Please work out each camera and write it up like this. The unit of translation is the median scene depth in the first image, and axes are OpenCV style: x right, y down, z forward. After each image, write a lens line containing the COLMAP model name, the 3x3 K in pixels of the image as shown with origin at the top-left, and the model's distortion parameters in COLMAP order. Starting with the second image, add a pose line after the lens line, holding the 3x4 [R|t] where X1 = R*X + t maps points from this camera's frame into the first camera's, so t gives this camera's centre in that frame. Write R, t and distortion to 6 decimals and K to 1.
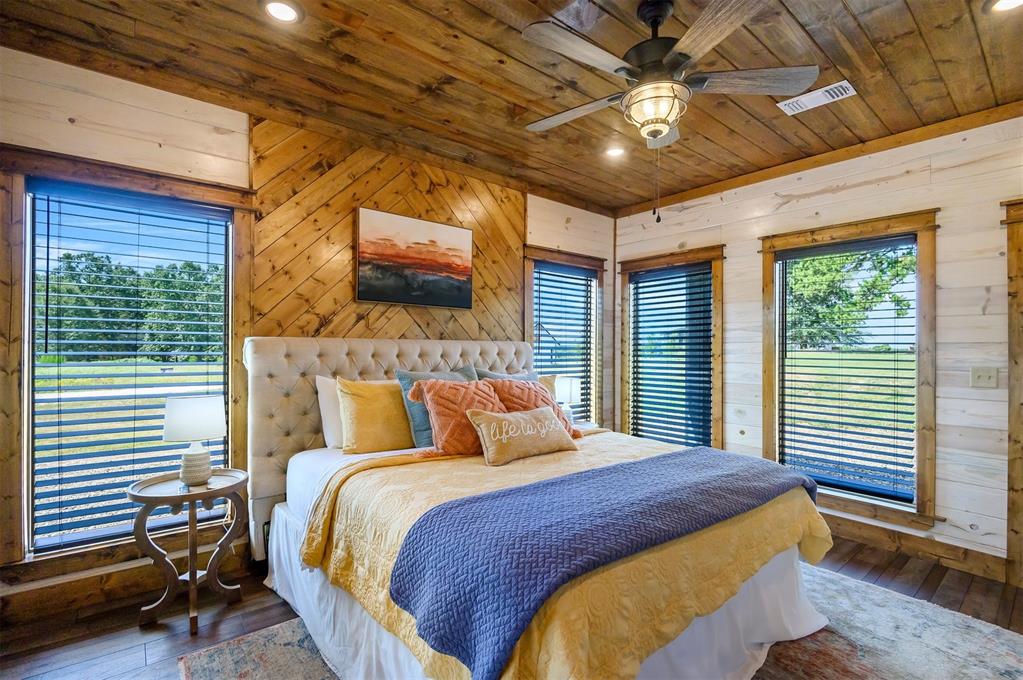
lens RADIAL K [[467.9, 0, 502.3], [0, 467.9, 348.2], [0, 0, 1]] dist [0.001095, -0.007752]
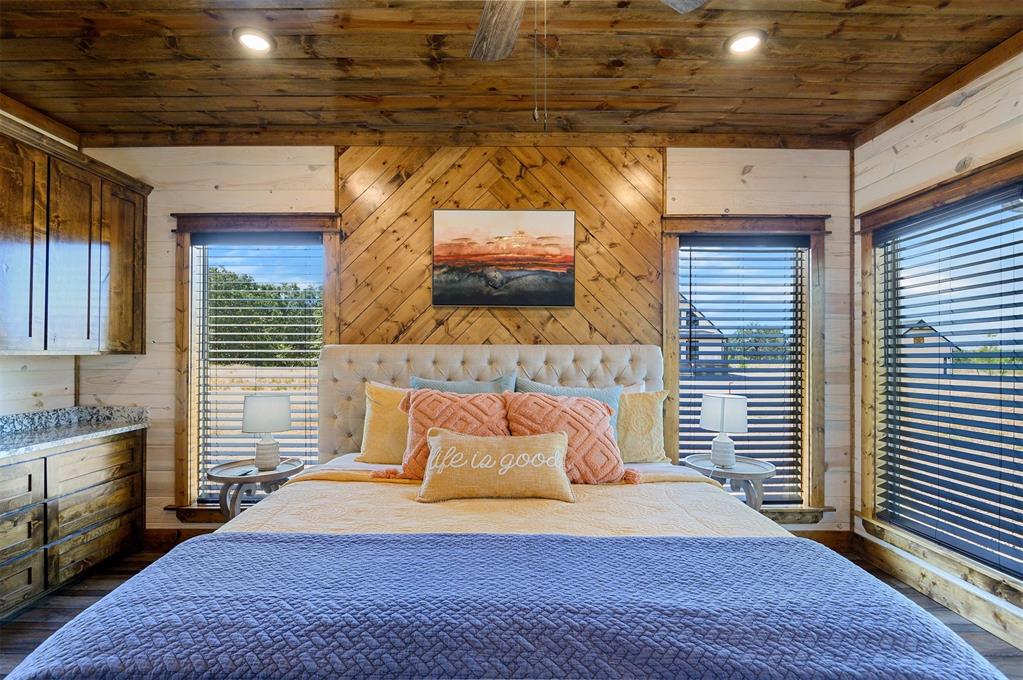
lens RADIAL K [[467.9, 0, 505.0], [0, 467.9, 354.7], [0, 0, 1]] dist [0.001095, -0.007752]
pose [[0.783928, -0.007629, -0.620805, 0.377700], [0.004911, 0.999969, -0.006086, 0.005968], [0.620832, 0.001722, 0.783941, 0.301116]]
